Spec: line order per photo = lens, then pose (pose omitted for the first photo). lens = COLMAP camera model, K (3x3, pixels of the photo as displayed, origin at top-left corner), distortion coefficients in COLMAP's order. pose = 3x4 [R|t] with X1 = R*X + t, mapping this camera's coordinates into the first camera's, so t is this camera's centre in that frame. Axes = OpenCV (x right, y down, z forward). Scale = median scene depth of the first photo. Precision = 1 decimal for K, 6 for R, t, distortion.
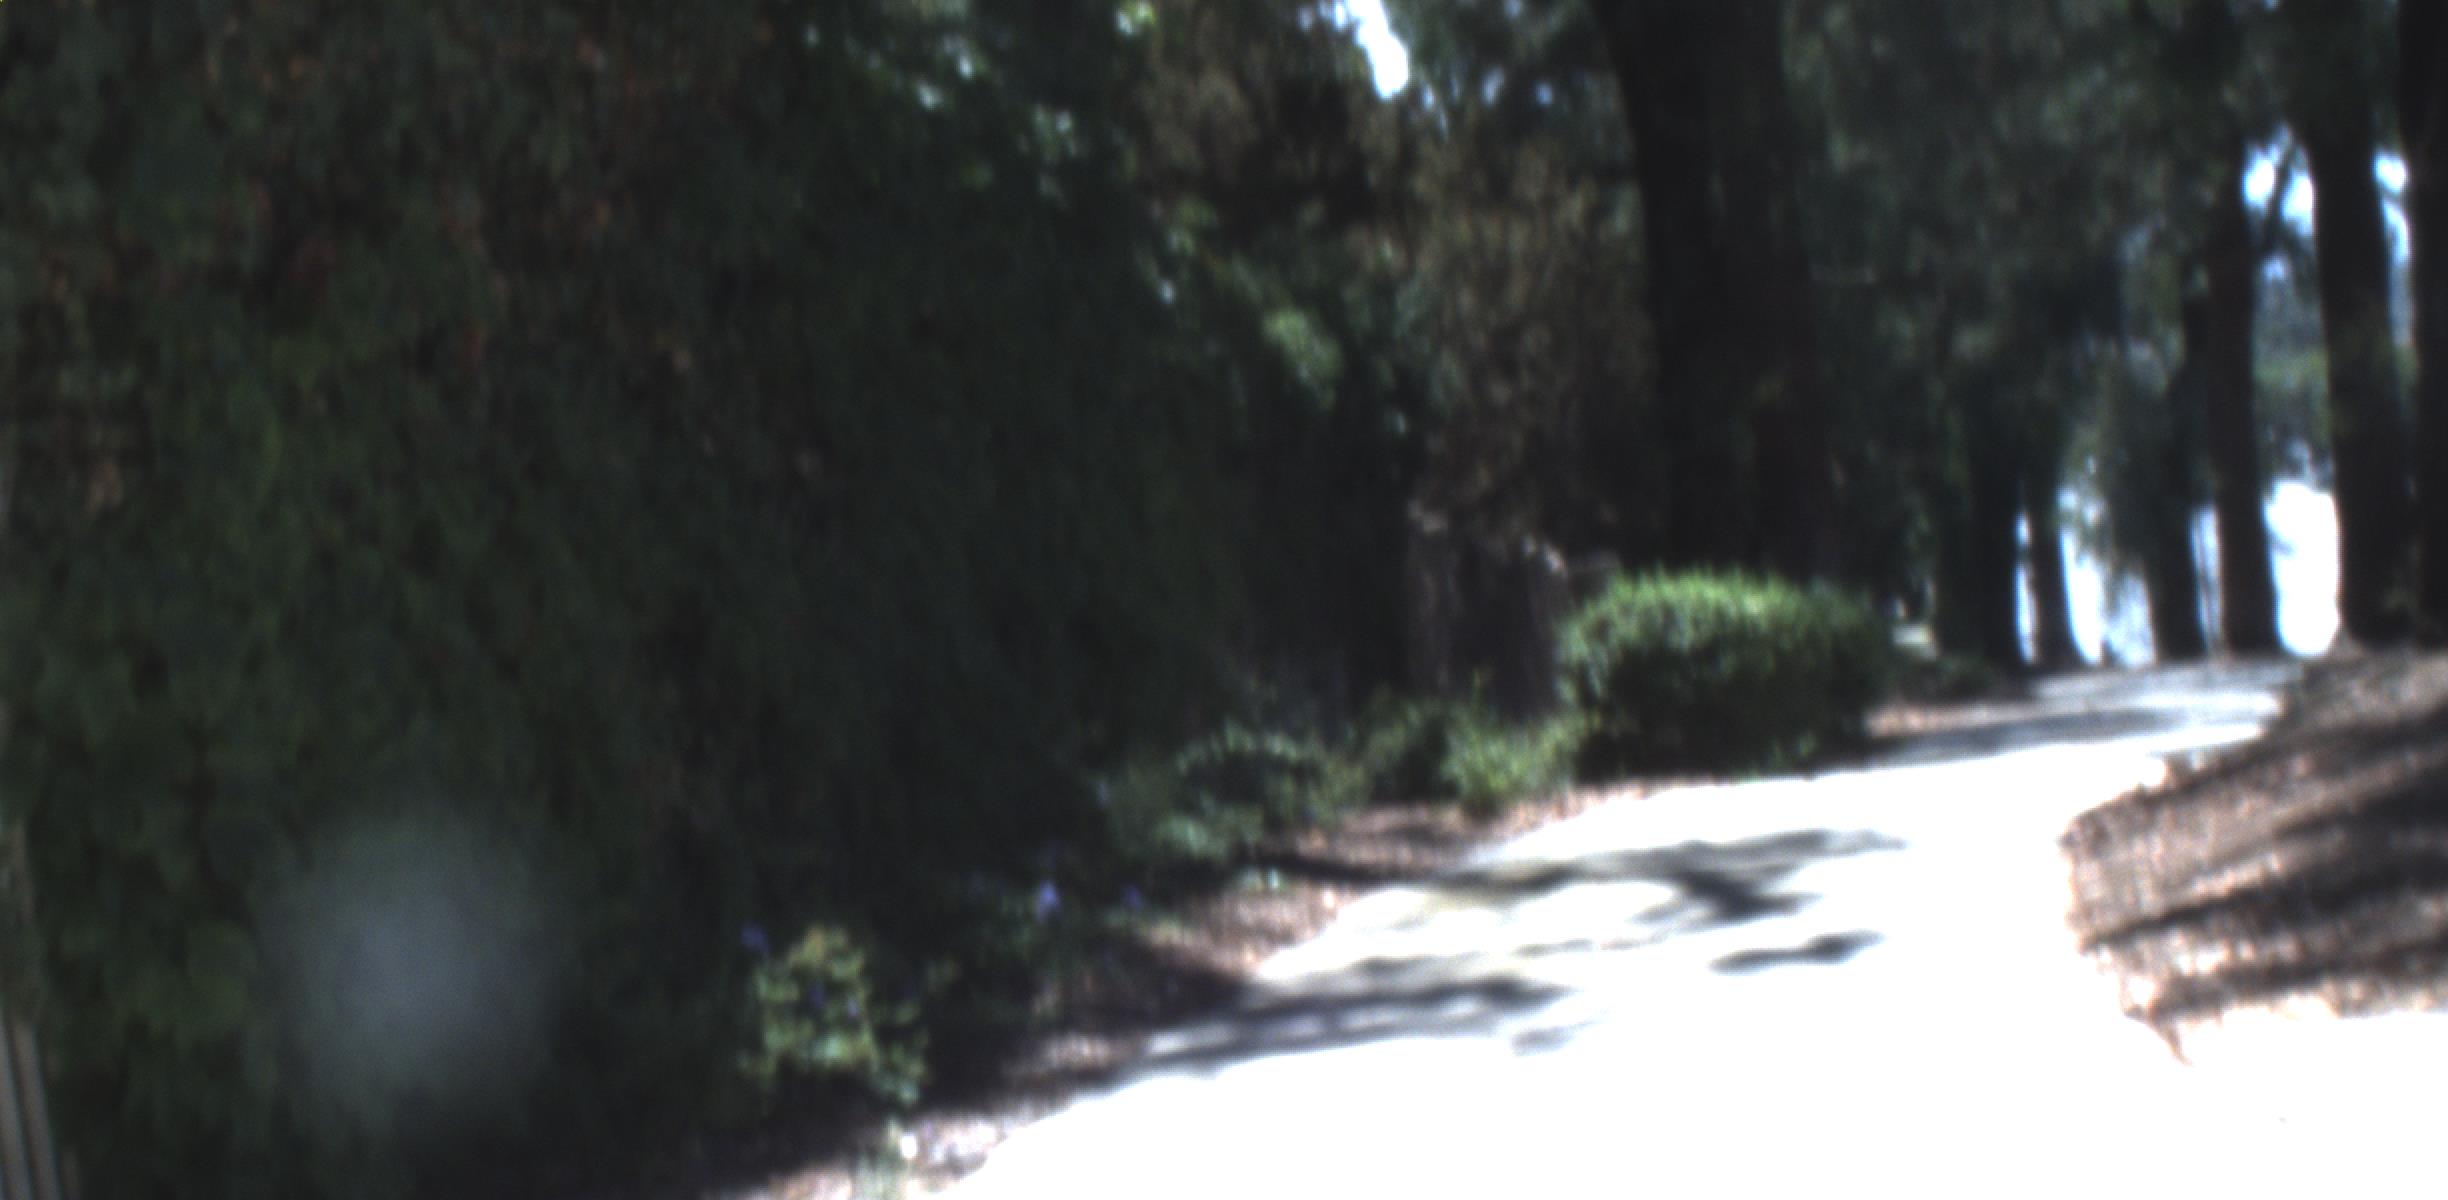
lens RADIAL K [[4951.8, 0, 1221.0], [0, 4951.8, 896.8], [0, 0, 1]] dist [-0.132938, 0.446864]
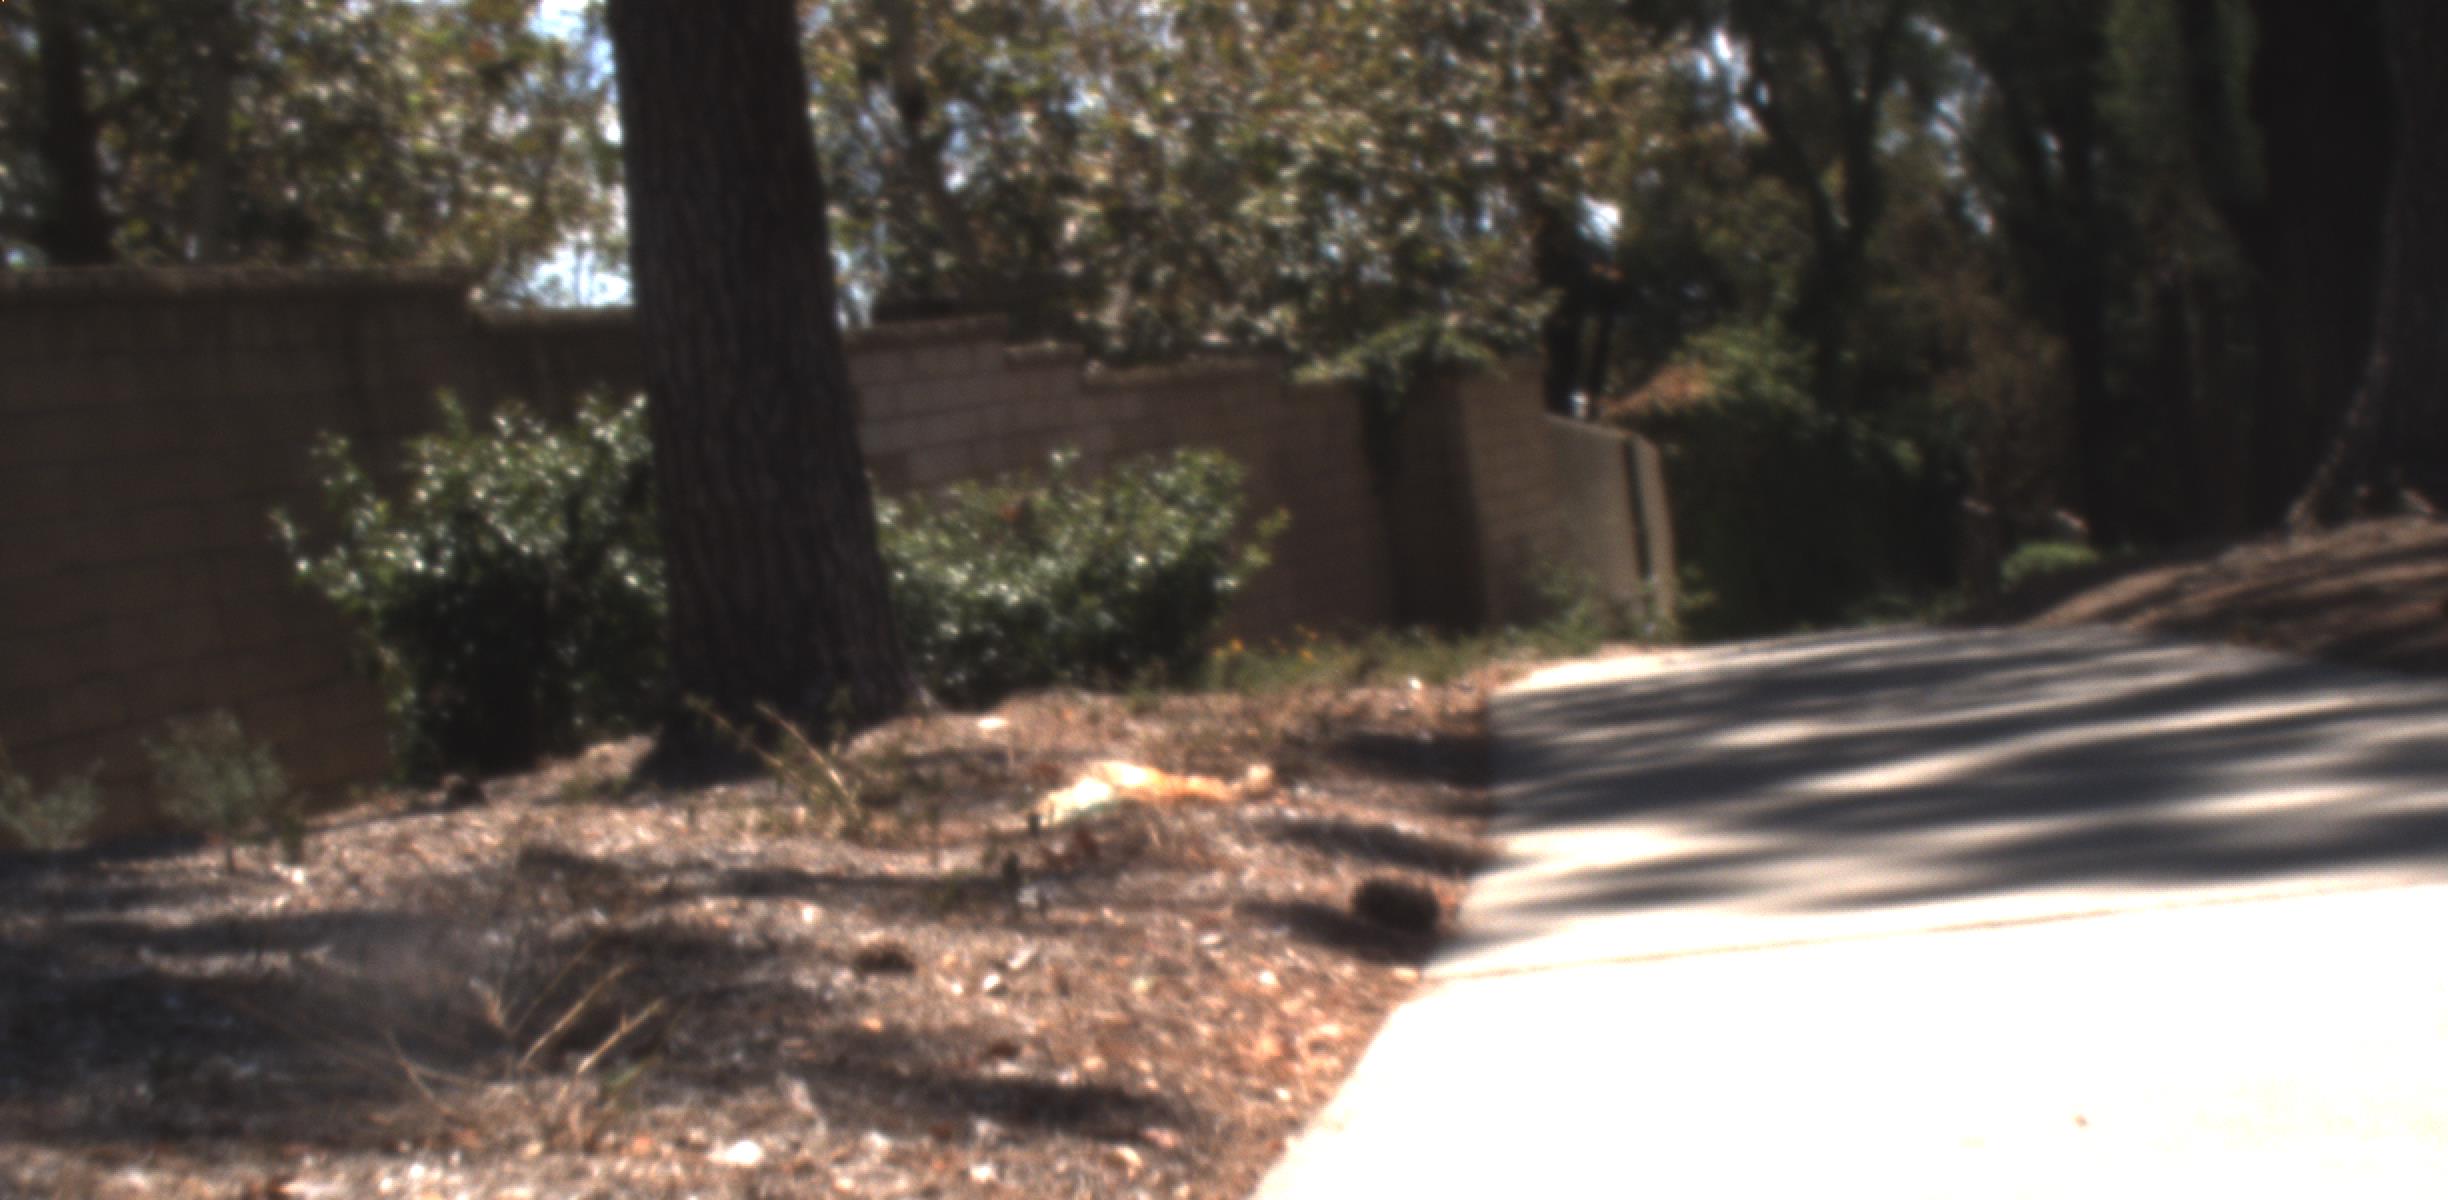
lens RADIAL K [[4970.0, 0, 1228.8], [0, 4970.0, 798.5], [0, 0, 1]] dist [-0.112027, 0.157930]
pose [[0.992048, 0.001064, -0.125858, -0.009934], [-0.002005, 0.999971, -0.007346, 0.098253], [0.125847, 0.007540, 0.992021, -1.811024]]
